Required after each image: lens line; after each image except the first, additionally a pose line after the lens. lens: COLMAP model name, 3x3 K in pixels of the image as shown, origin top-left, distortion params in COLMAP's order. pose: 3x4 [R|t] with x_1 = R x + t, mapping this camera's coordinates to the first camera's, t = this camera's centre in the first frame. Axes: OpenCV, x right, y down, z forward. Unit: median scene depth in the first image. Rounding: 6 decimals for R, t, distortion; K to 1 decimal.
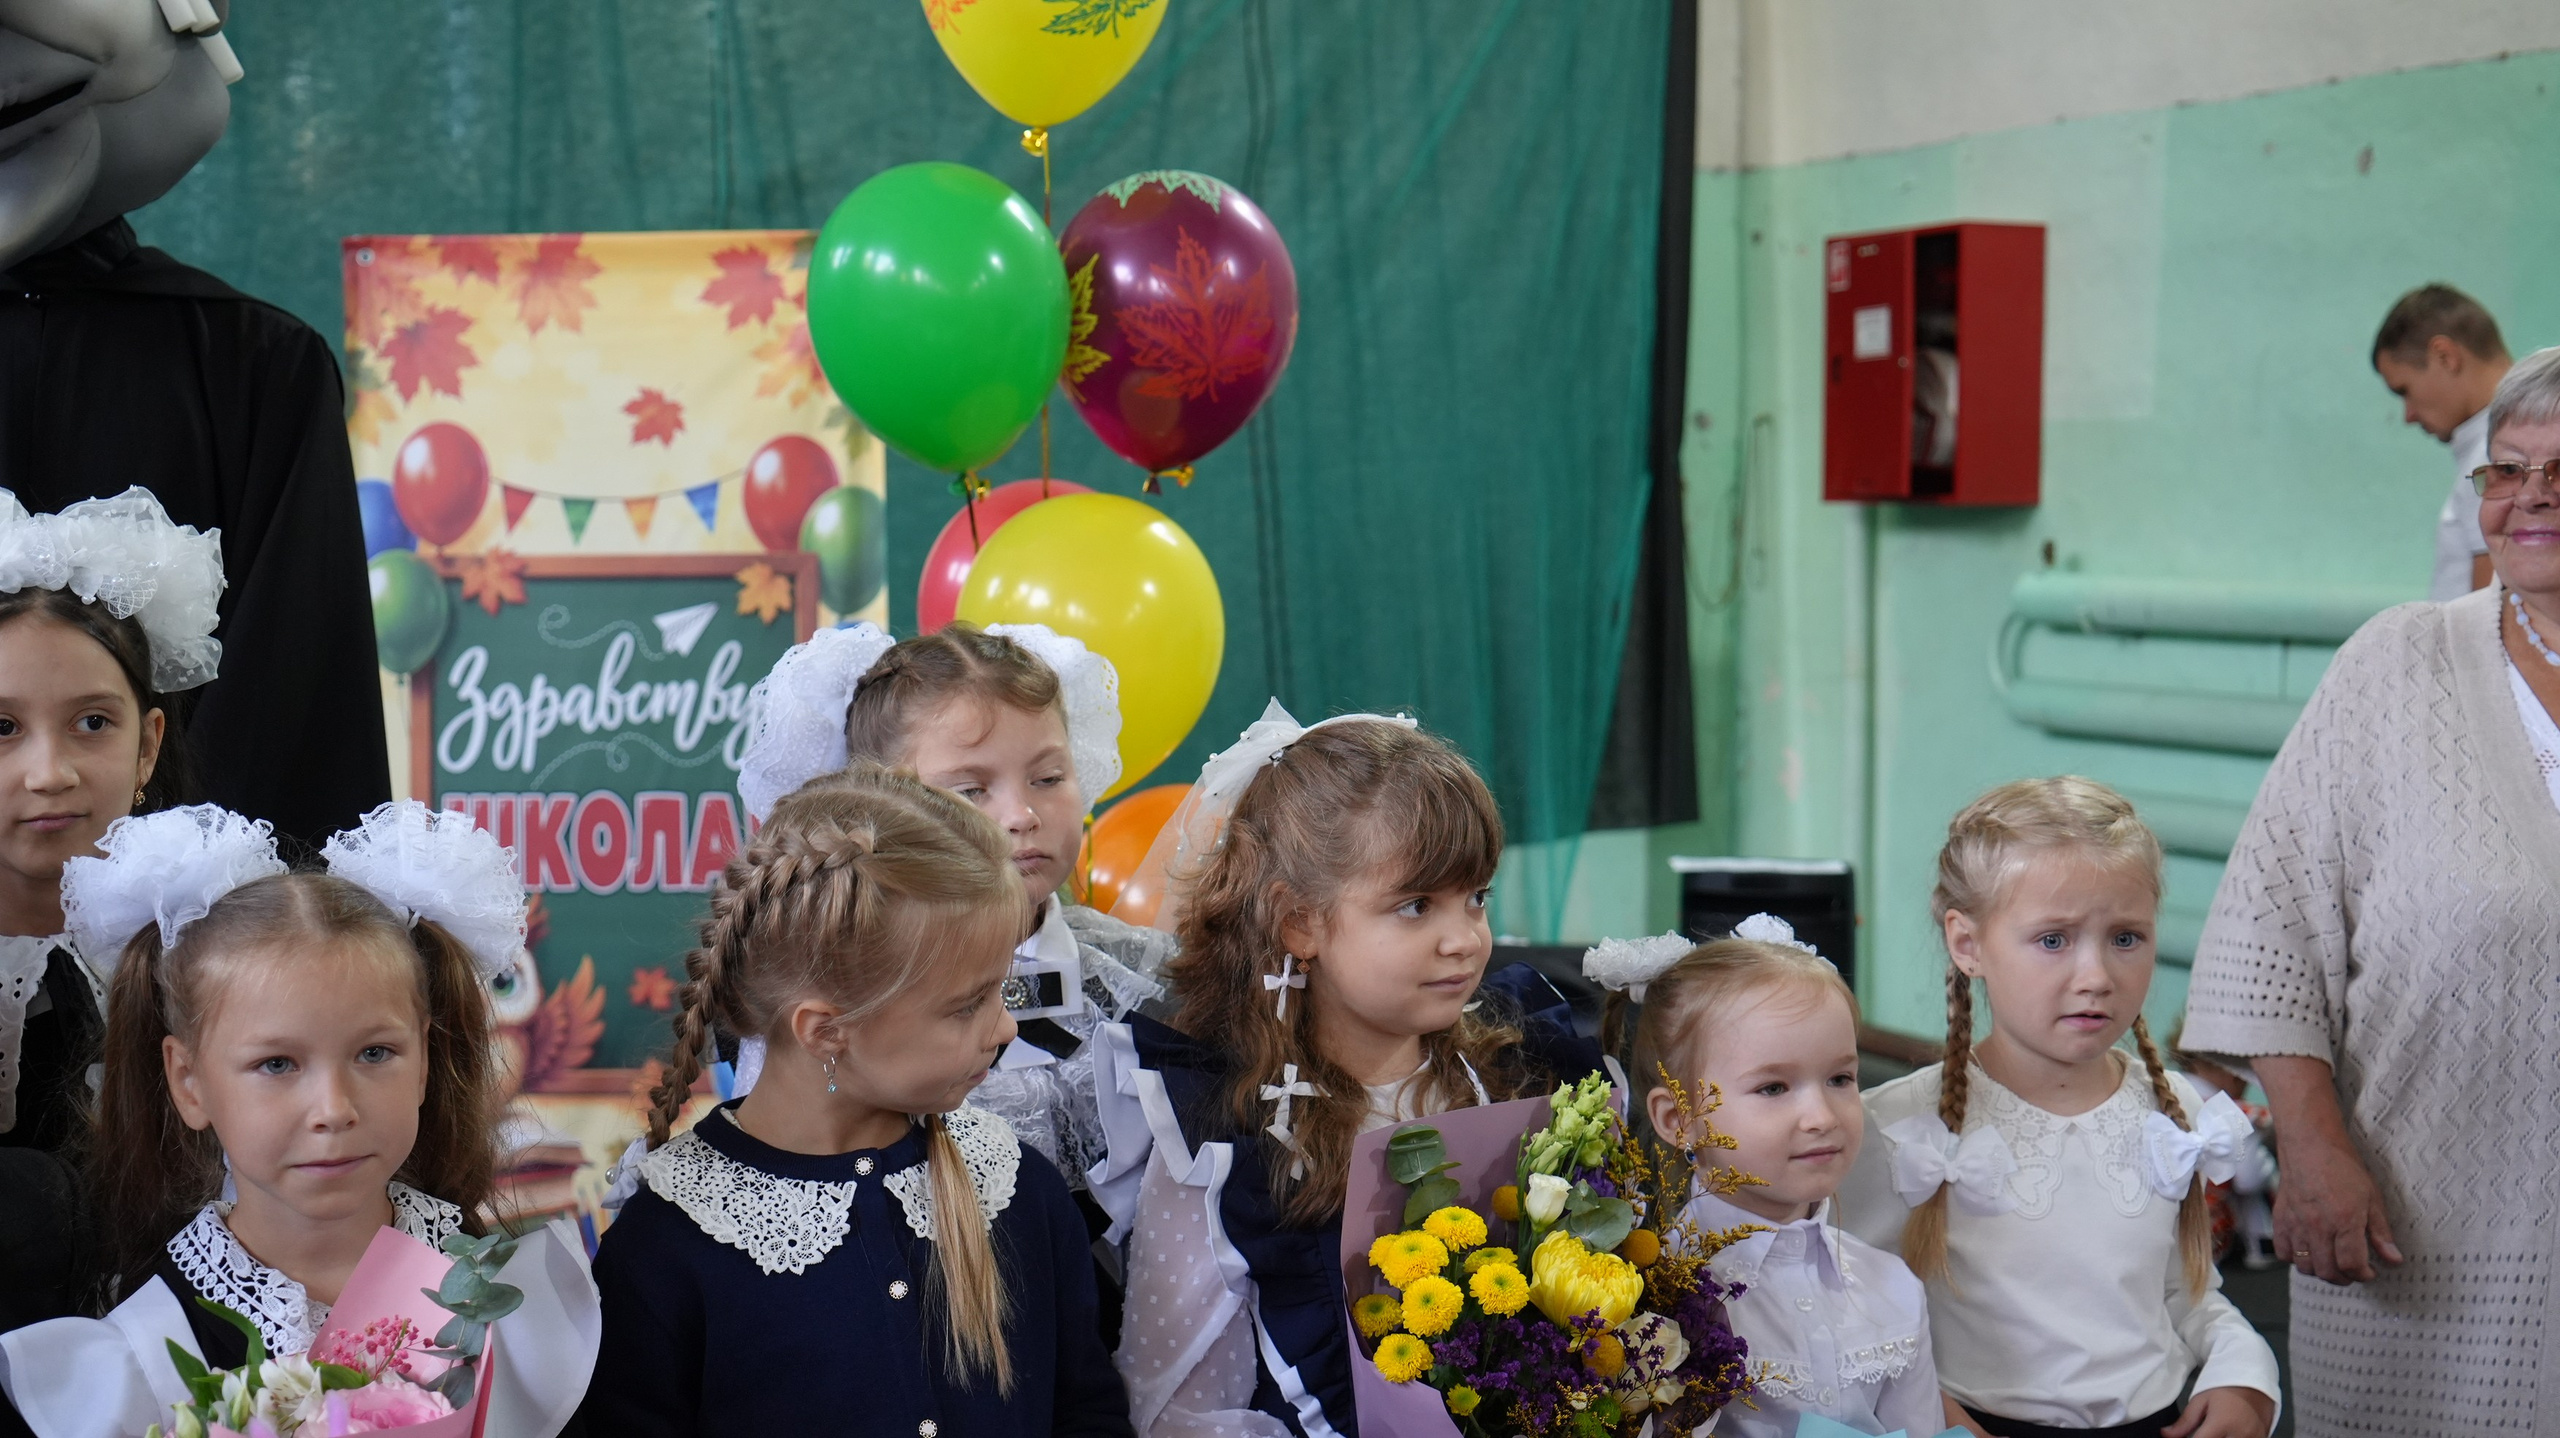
lens RADIAL K [[3139.1, 0, 1280.1], [0, 3139.1, 721.2], [0, 0, 1]] dist [0.007267, 0.006118]
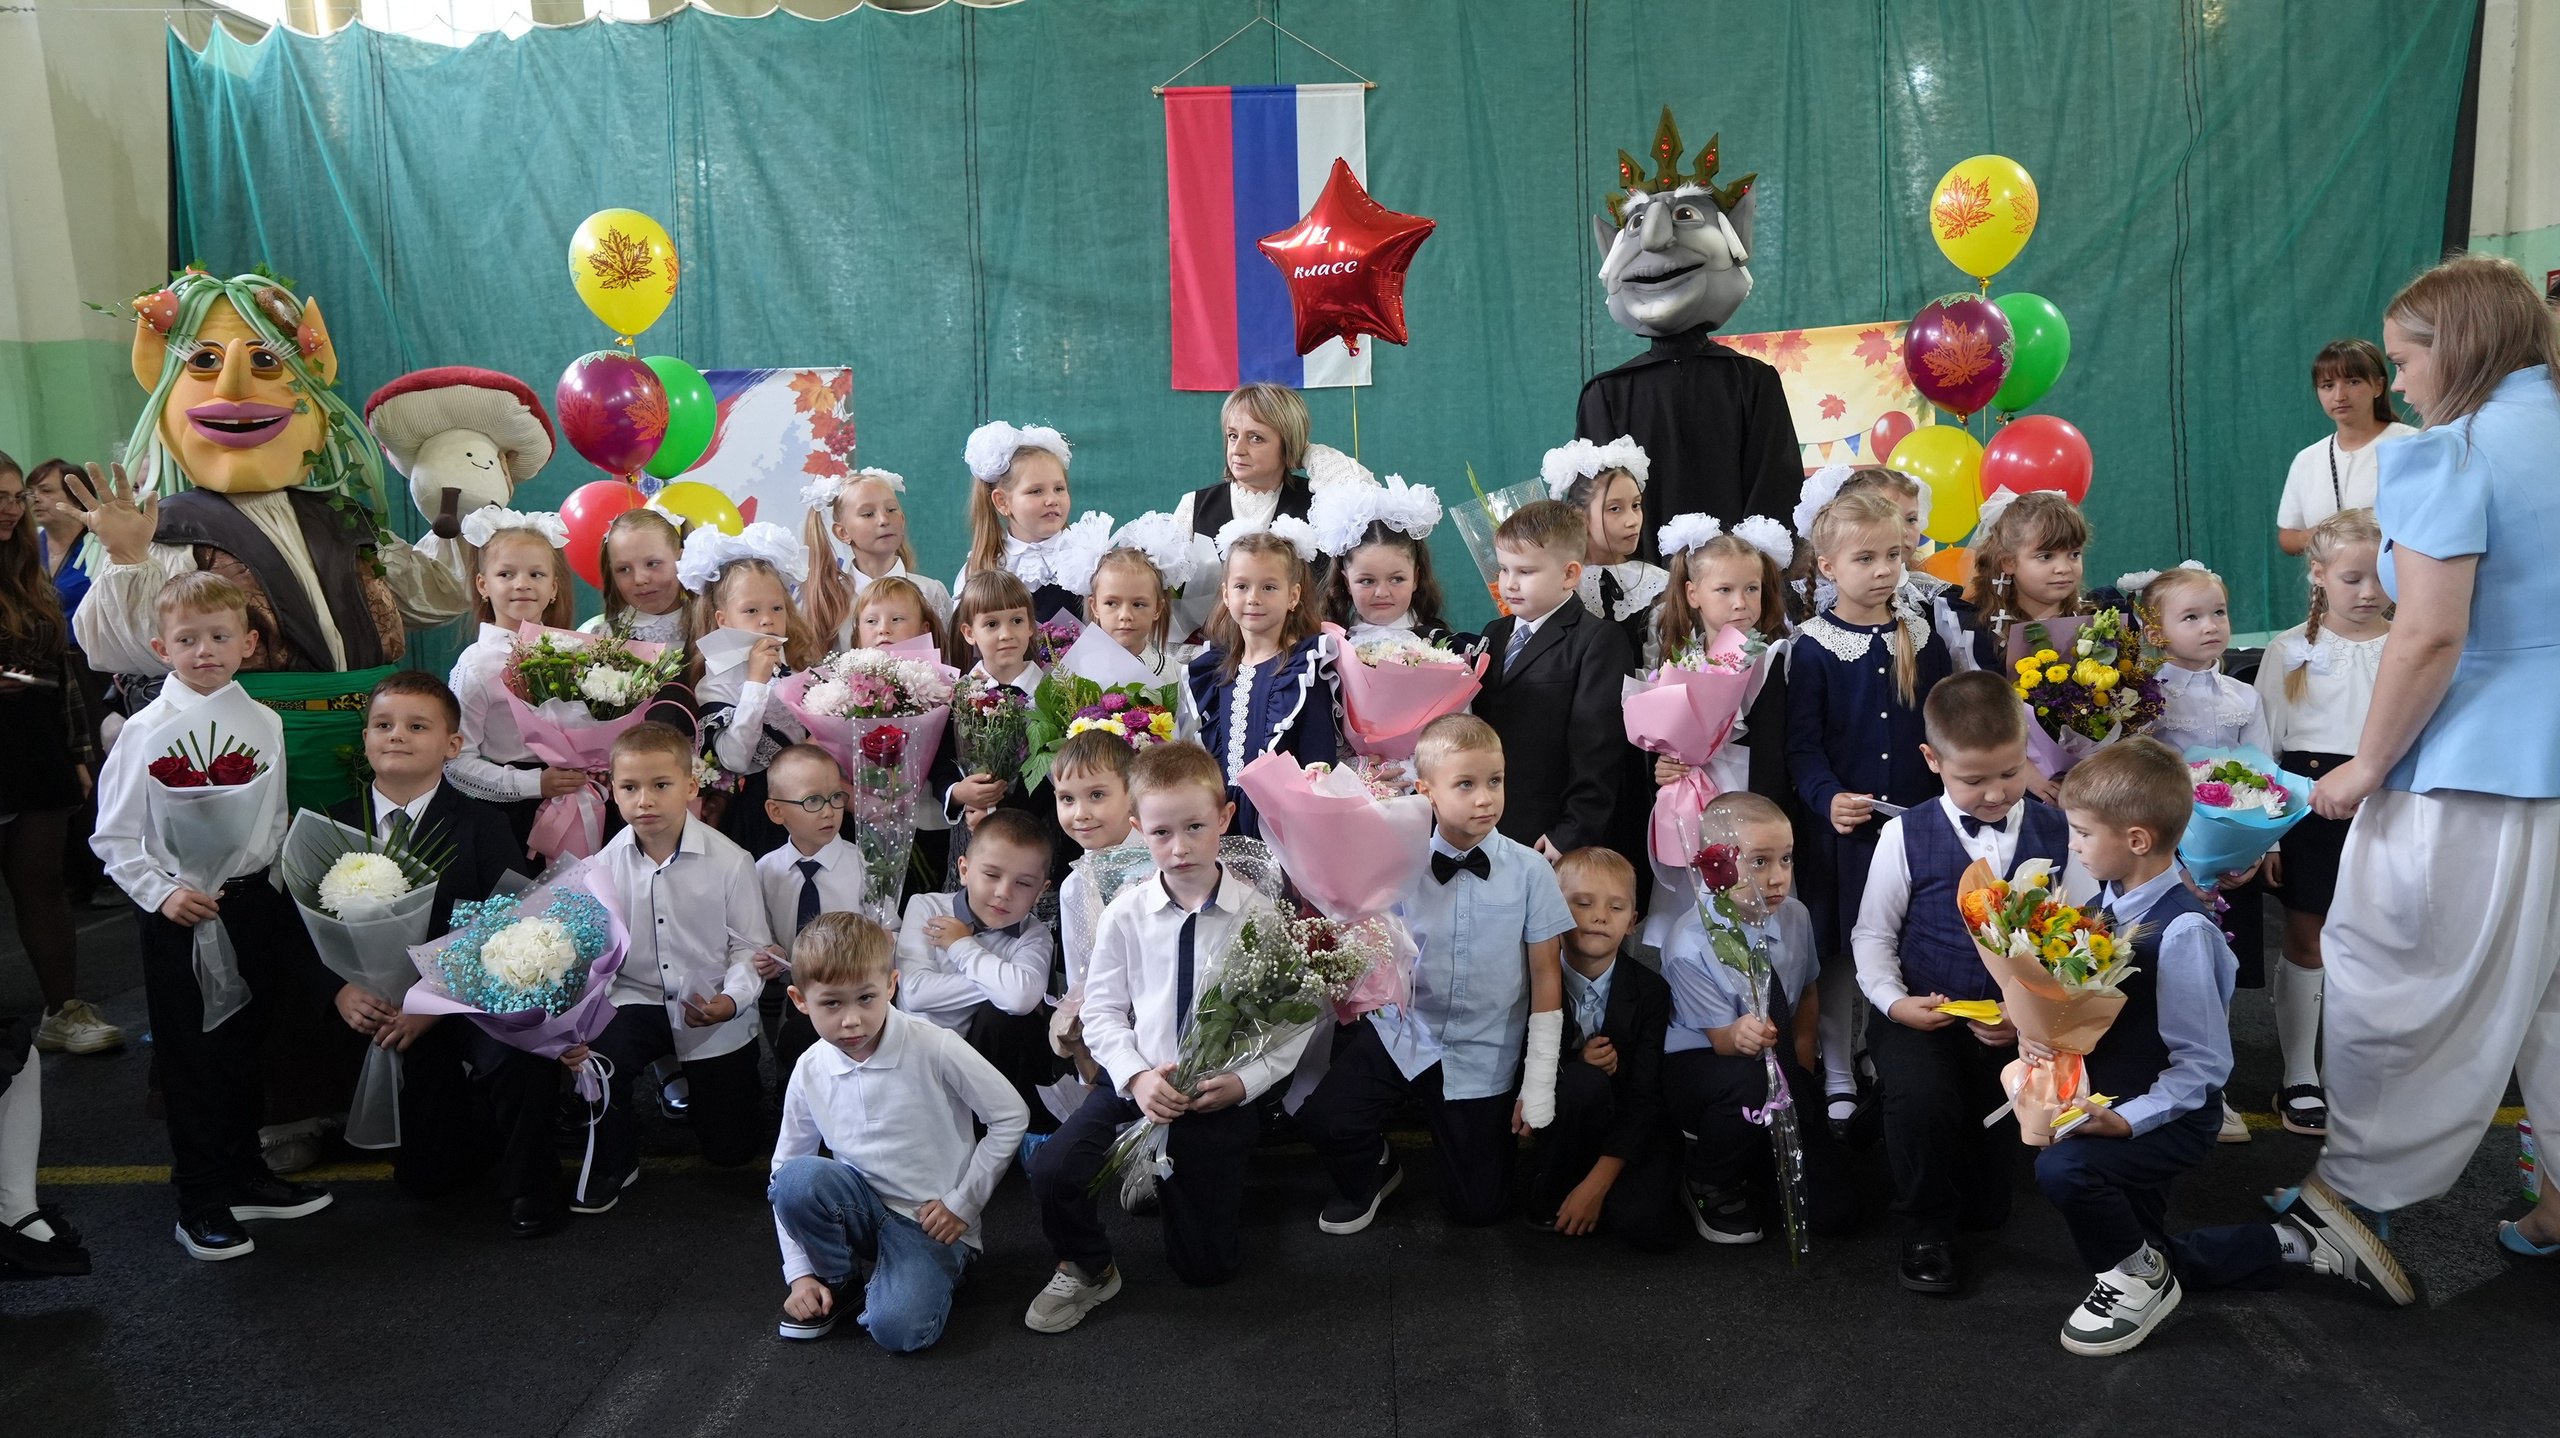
lens RADIAL K [[1915.3, 0, 1279.0], [0, 1915.3, 723.2], [0, 0, 1]] dist [-0.019418, 0.035470]
pose [[0.870444, 0.025526, -0.491606, 0.101789], [0.001038, 0.998557, 0.053686, 0.041617], [0.492267, -0.047242, 0.869162, -0.303478]]
